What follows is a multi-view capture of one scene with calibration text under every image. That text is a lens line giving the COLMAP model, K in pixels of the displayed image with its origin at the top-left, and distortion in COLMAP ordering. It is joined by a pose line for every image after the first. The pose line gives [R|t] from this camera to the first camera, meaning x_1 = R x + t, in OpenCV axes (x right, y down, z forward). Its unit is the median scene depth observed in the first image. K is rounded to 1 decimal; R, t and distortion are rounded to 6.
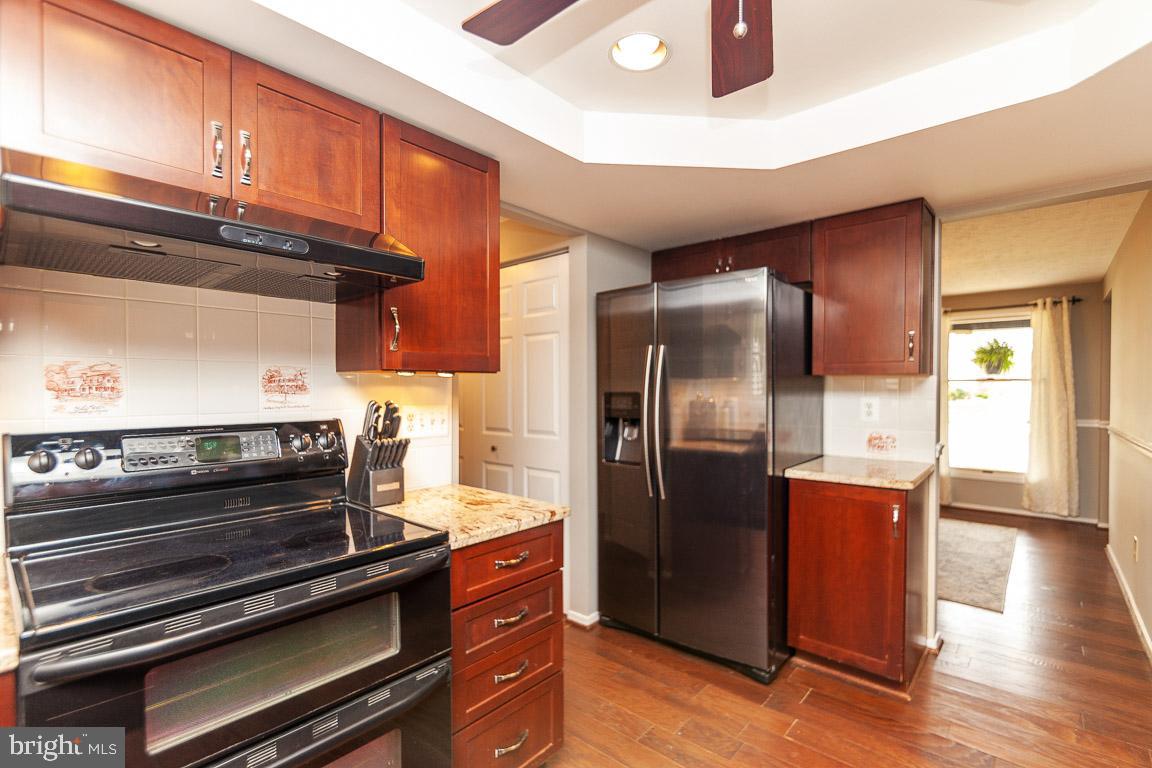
lens RADIAL K [[532.1, 0, 573.5], [0, 532.1, 392.3], [0, 0, 1]] dist [0.009656, -0.002273]
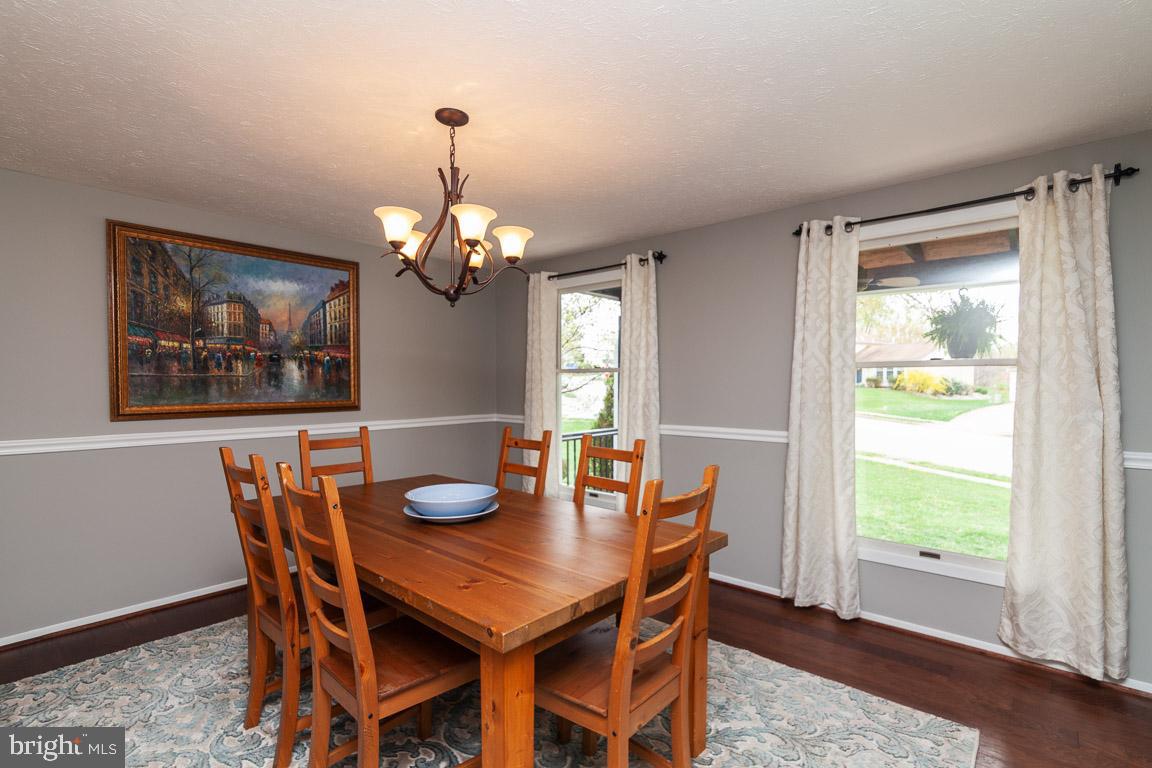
lens RADIAL K [[532.1, 0, 578.0], [0, 532.1, 396.2], [0, 0, 1]] dist [0.009656, -0.002273]
pose [[0.999989, -0.004276, 0.001955, 0.488985], [0.004249, 0.999896, 0.013801, -0.001922], [-0.002014, -0.013792, 0.999903, 0.556911]]
